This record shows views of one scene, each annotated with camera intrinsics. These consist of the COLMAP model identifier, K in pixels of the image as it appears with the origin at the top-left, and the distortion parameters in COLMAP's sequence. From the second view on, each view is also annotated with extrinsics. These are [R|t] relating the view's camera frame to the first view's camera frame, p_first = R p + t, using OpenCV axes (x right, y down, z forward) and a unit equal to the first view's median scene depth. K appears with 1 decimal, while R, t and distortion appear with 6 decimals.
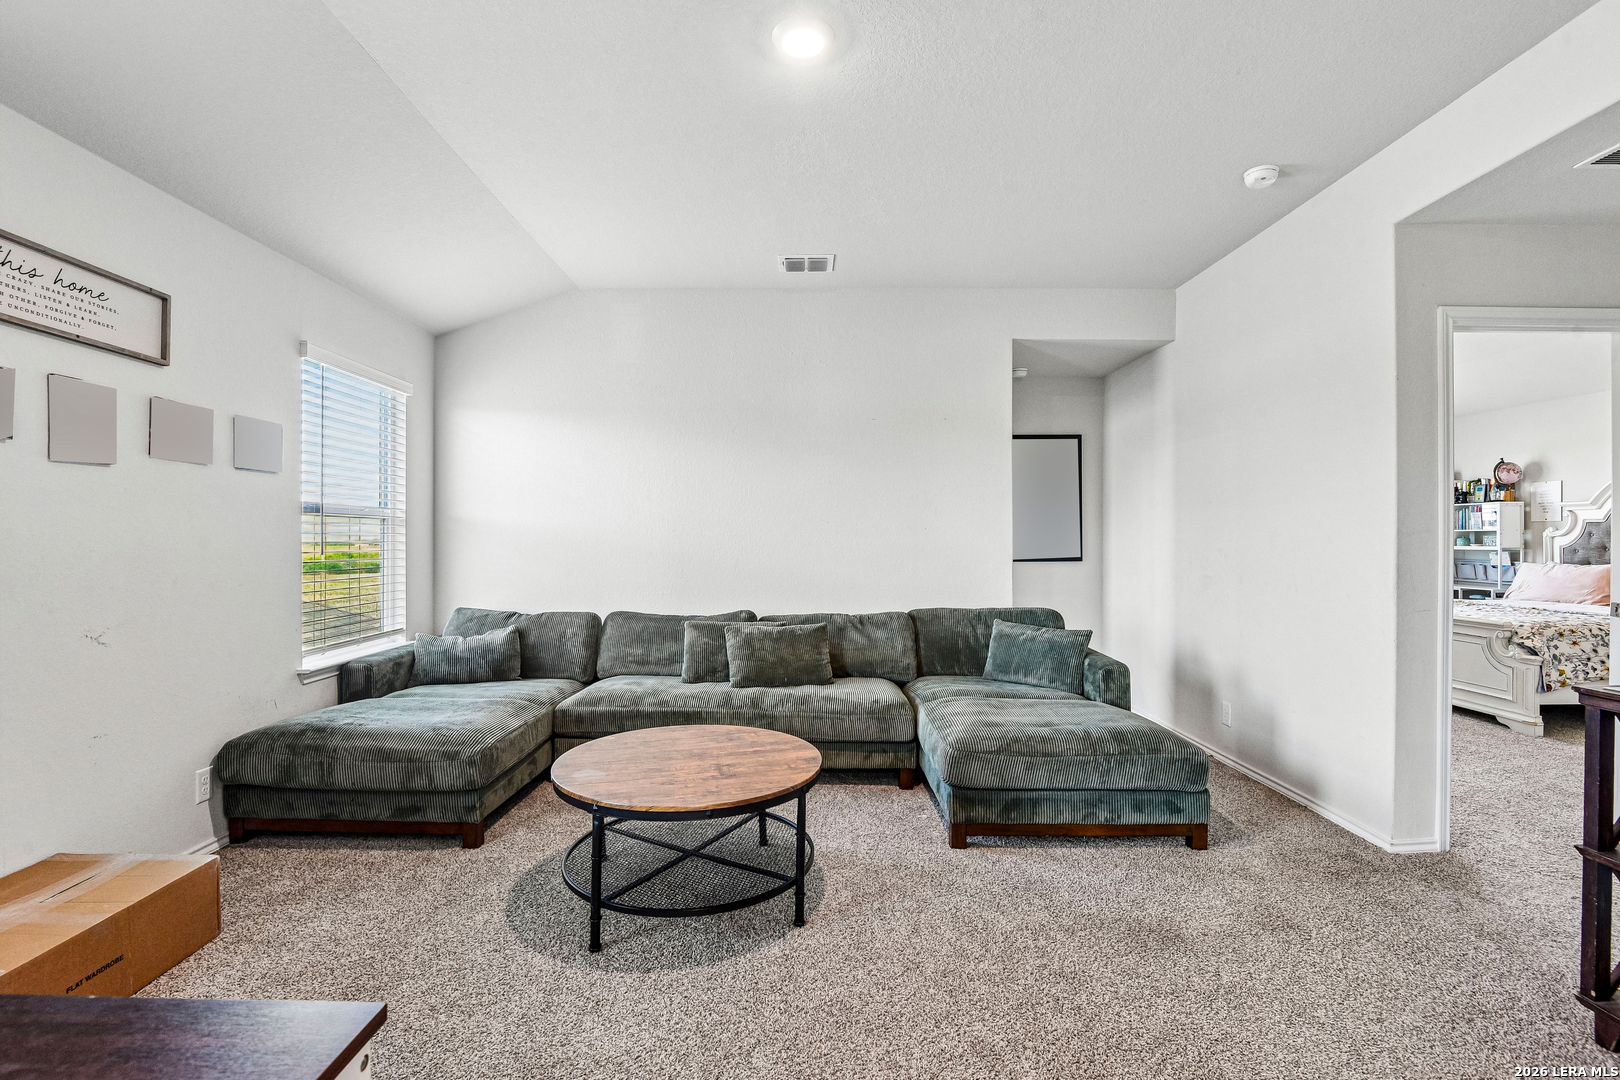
lens RADIAL K [[742.2, 0, 804.6], [0, 742.2, 538.0], [0, 0, 1]] dist [-0.012703, -0.005241]
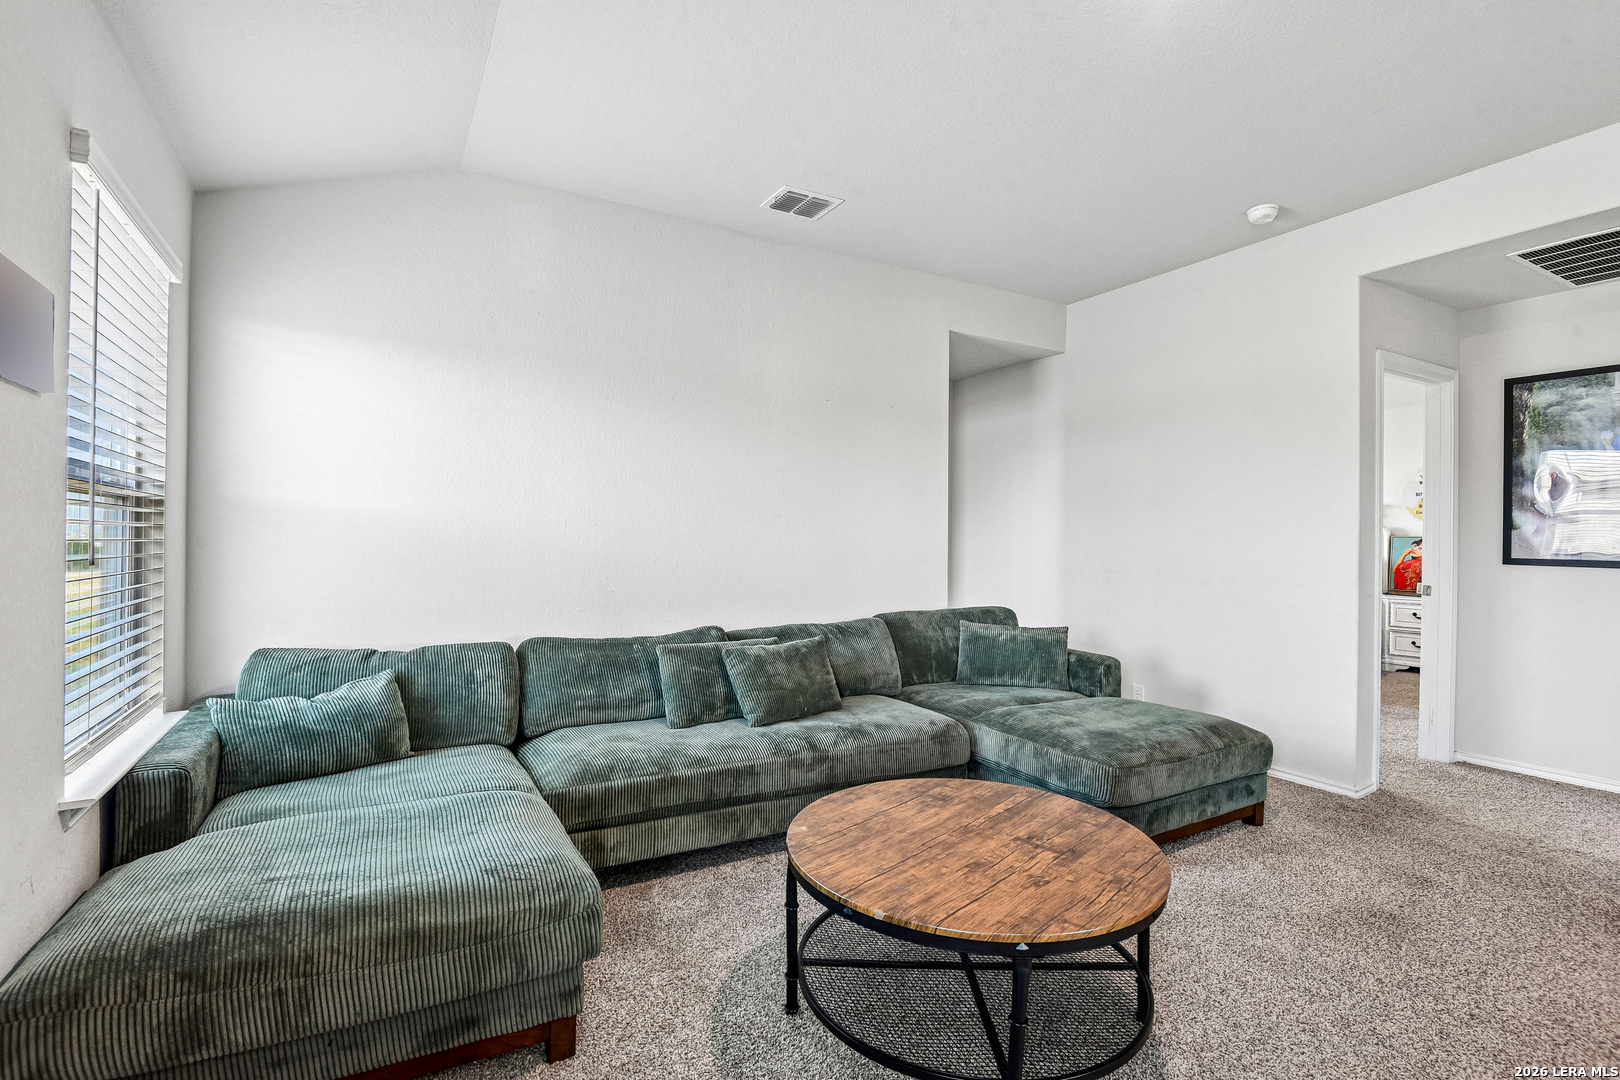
lens RADIAL K [[742.2, 0, 804.6], [0, 742.2, 538.0], [0, 0, 1]] dist [-0.012703, -0.005241]
pose [[0.870024, 0.001102, 0.493008, -0.401346], [-0.002951, 0.999991, 0.002972, 0.000811], [-0.493001, -0.004041, 0.870020, 0.275352]]
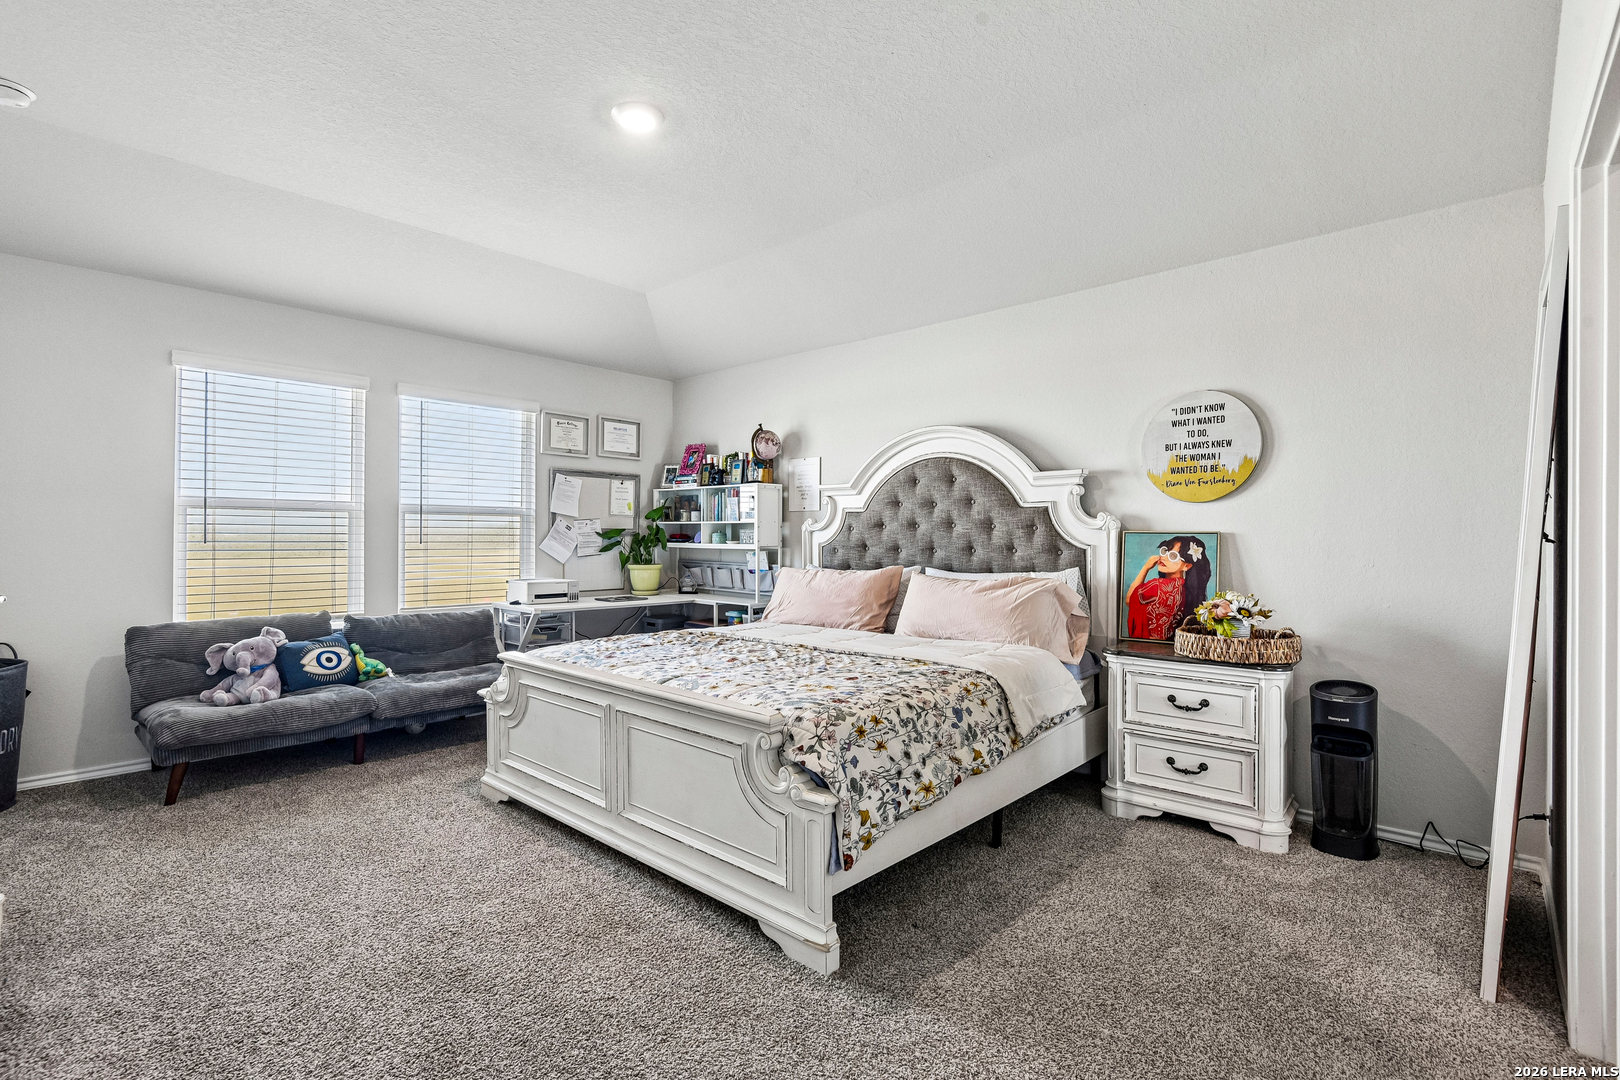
lens RADIAL K [[748.5, 0, 795.4], [0, 748.5, 537.3], [0, 0, 1]] dist [-0.013081, -0.000184]
pose [[0.684051, -0.000541, 0.729434, 0.718473], [-0.002411, 0.999993, 0.003004, 0.003350], [-0.729430, -0.003814, 0.684045, 0.766356]]
